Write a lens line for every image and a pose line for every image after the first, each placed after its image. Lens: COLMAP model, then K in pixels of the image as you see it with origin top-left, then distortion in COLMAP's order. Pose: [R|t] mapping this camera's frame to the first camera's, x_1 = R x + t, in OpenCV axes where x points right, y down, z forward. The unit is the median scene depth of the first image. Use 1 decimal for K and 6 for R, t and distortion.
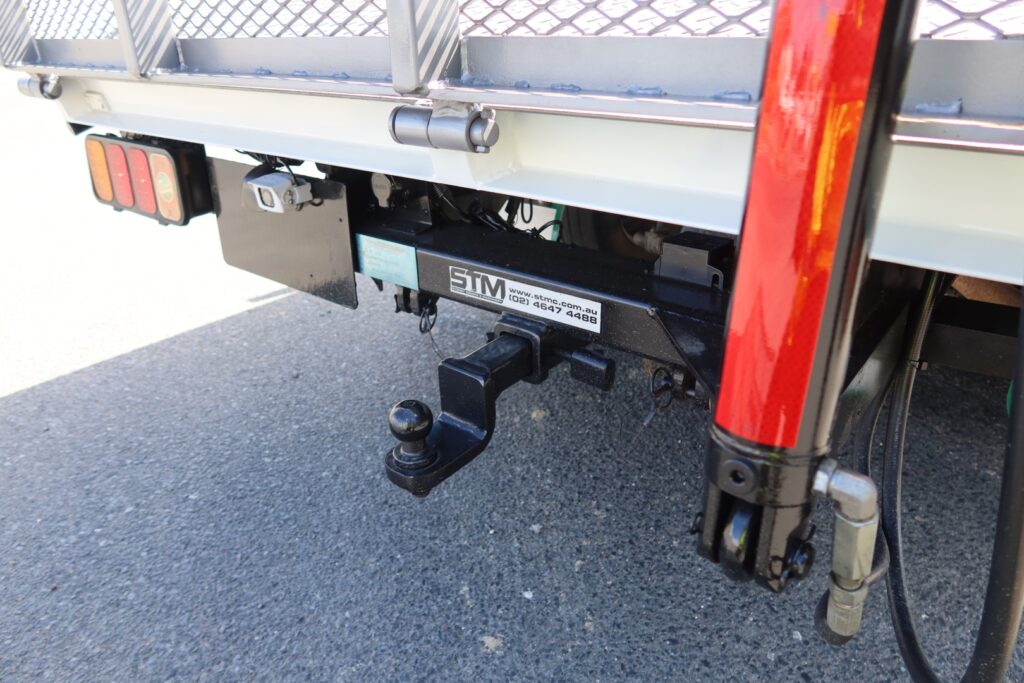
lens RADIAL K [[713.3, 0, 504.1], [0, 713.3, 340.8], [0, 0, 1]] dist [-0.020324, 0.013904]
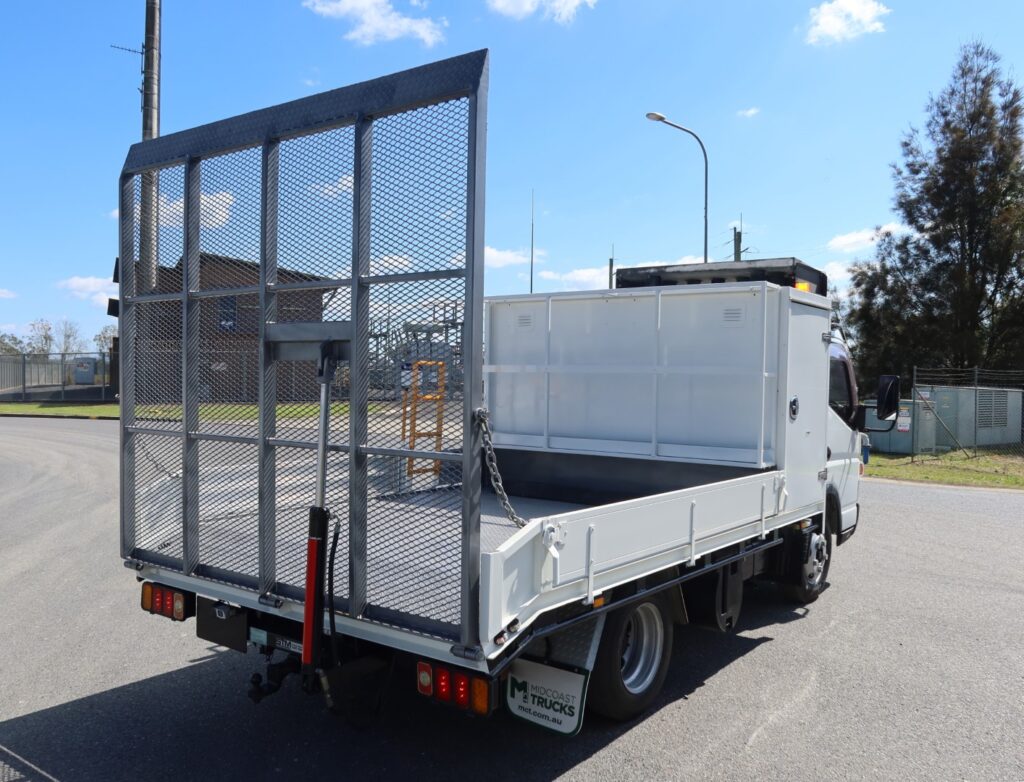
lens RADIAL K [[876.5, 0, 506.4], [0, 876.5, 393.7], [0, 0, 1]] dist [-0.018850, 0.048362]
pose [[0.998652, 0.027804, 0.043838, 0.668193], [-0.008418, 0.920027, -0.391763, 0.372528], [-0.051224, 0.390866, 0.919021, -2.745287]]
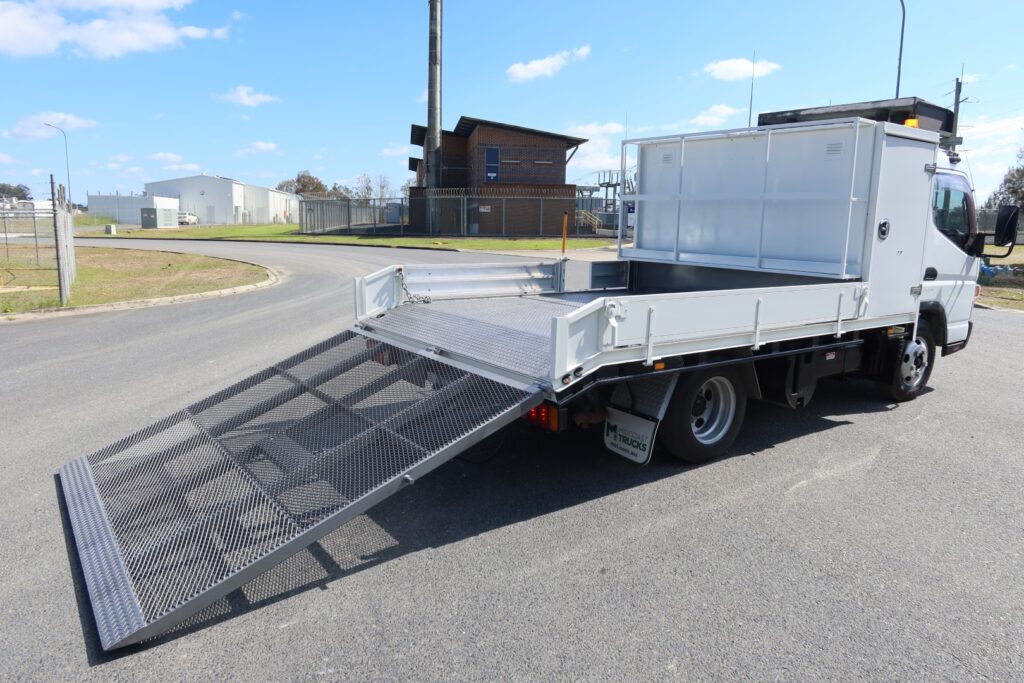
lens RADIAL K [[713.3, 0, 497.7], [0, 713.3, 331.2], [0, 0, 1]] dist [-0.020324, 0.013904]
pose [[0.965732, 0.074519, -0.248613, 1.431454], [-0.136122, 0.961004, -0.240712, 0.662205], [0.220980, 0.266304, 0.938216, -3.067363]]
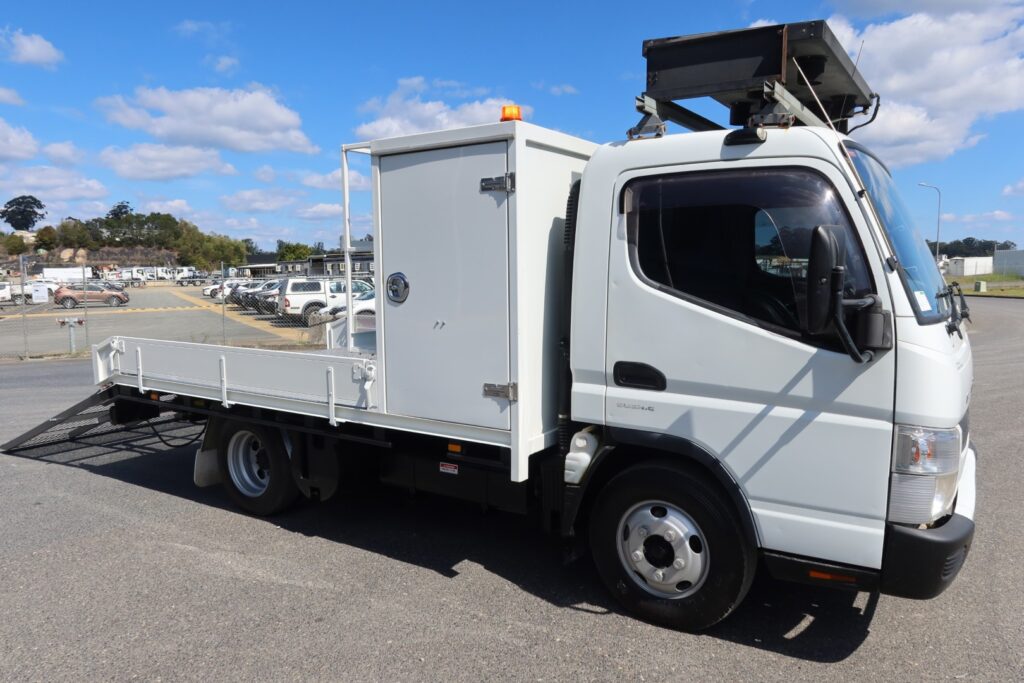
lens RADIAL K [[713.3, 0, 508.2], [0, 713.3, 344.8], [0, 0, 1]] dist [-0.020324, 0.013904]
pose [[0.094447, 0.117823, -0.988533, 7.106046], [-0.396137, 0.915422, 0.071261, -2.247474], [0.913321, 0.384864, 0.133133, 3.097429]]
